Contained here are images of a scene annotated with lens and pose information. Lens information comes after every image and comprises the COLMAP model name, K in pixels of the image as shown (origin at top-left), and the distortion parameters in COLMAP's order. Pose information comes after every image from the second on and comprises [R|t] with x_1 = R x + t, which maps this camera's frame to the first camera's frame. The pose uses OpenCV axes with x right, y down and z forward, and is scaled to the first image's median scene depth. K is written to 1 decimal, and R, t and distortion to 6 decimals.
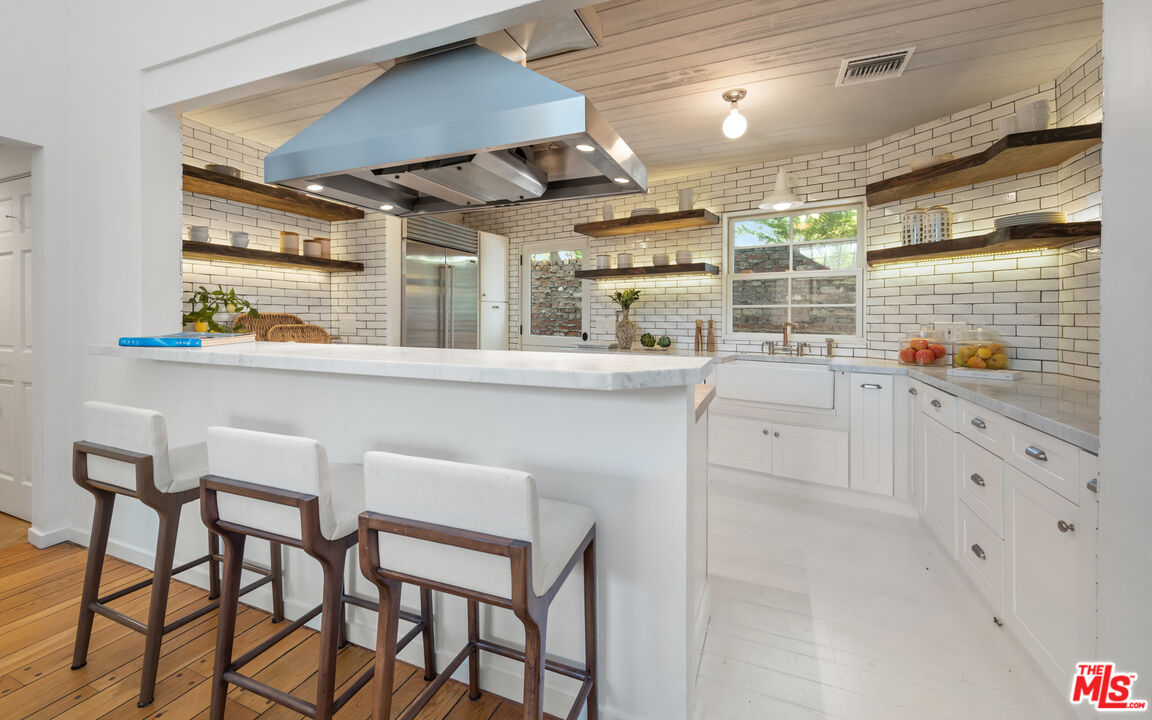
lens RADIAL K [[464.0, 0, 581.4], [0, 464.0, 317.5], [0, 0, 1]] dist [0.008921, -0.000851]
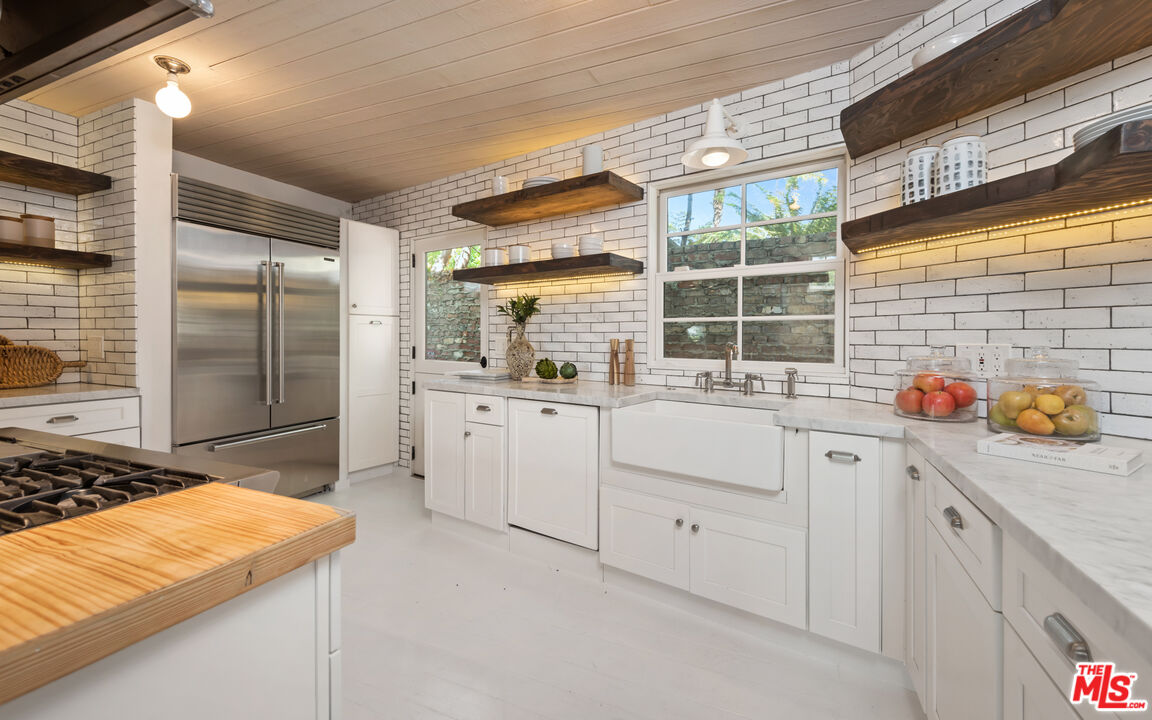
lens RADIAL K [[464.0, 0, 605.9], [0, 464.0, 339.5], [0, 0, 1]] dist [0.008921, -0.000851]
pose [[0.999972, 0.000526, -0.007423, 0.251816], [-0.000497, 0.999992, 0.003928, 0.002783], [0.007425, -0.003924, 0.999965, 0.321681]]
